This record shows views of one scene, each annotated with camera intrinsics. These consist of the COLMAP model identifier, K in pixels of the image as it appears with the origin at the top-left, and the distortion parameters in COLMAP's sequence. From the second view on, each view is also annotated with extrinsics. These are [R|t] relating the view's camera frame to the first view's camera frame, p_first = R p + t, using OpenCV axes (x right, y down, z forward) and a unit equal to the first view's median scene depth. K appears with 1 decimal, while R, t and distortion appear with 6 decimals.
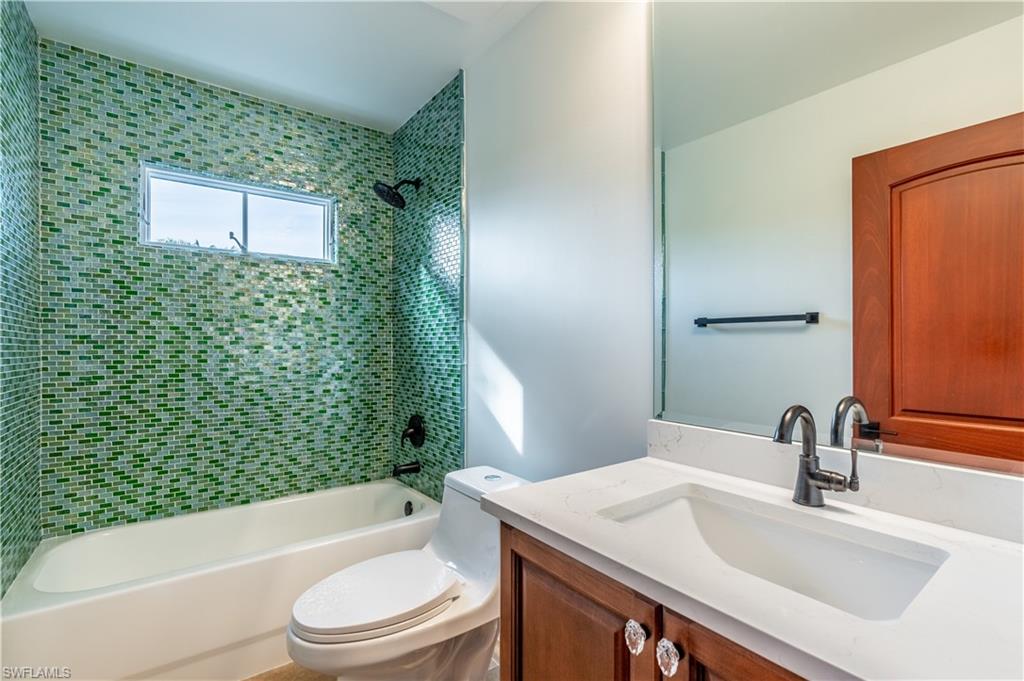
lens RADIAL K [[474.8, 0, 512.0], [0, 474.8, 340.5], [0, 0, 1]] dist [-0.000604, 0.000082]
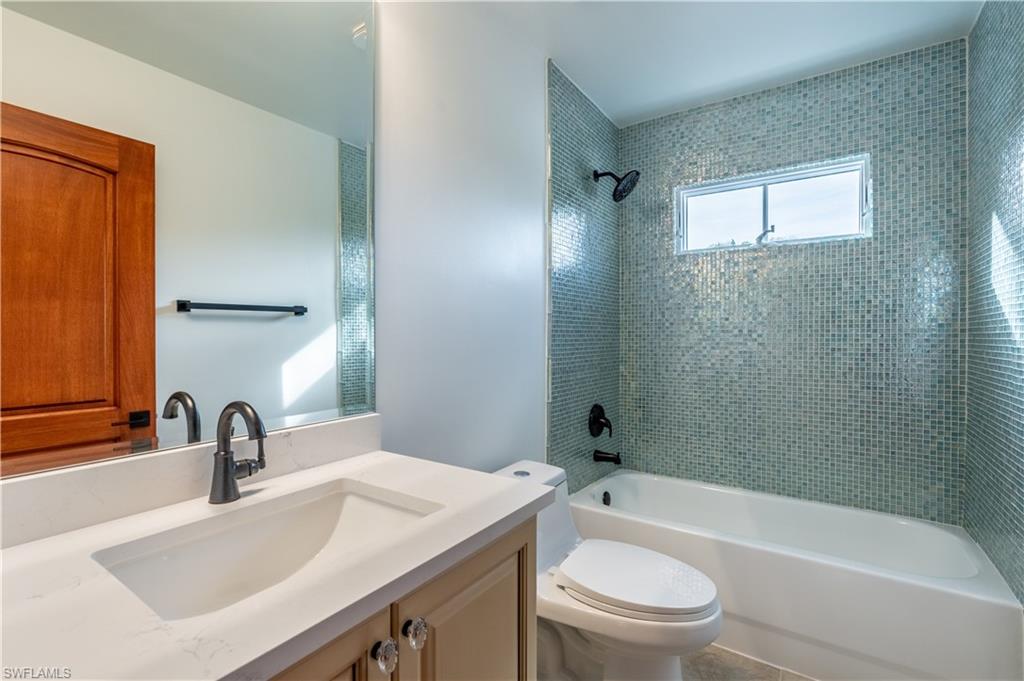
lens RADIAL K [[474.8, 0, 512.0], [0, 474.8, 340.5], [0, 0, 1]] dist [-0.000604, 0.000082]
pose [[-0.336873, -0.015888, 0.941416, -0.480830], [-0.008266, 0.999869, 0.013917, 0.002075], [-0.941514, -0.003093, -0.336960, 0.801678]]
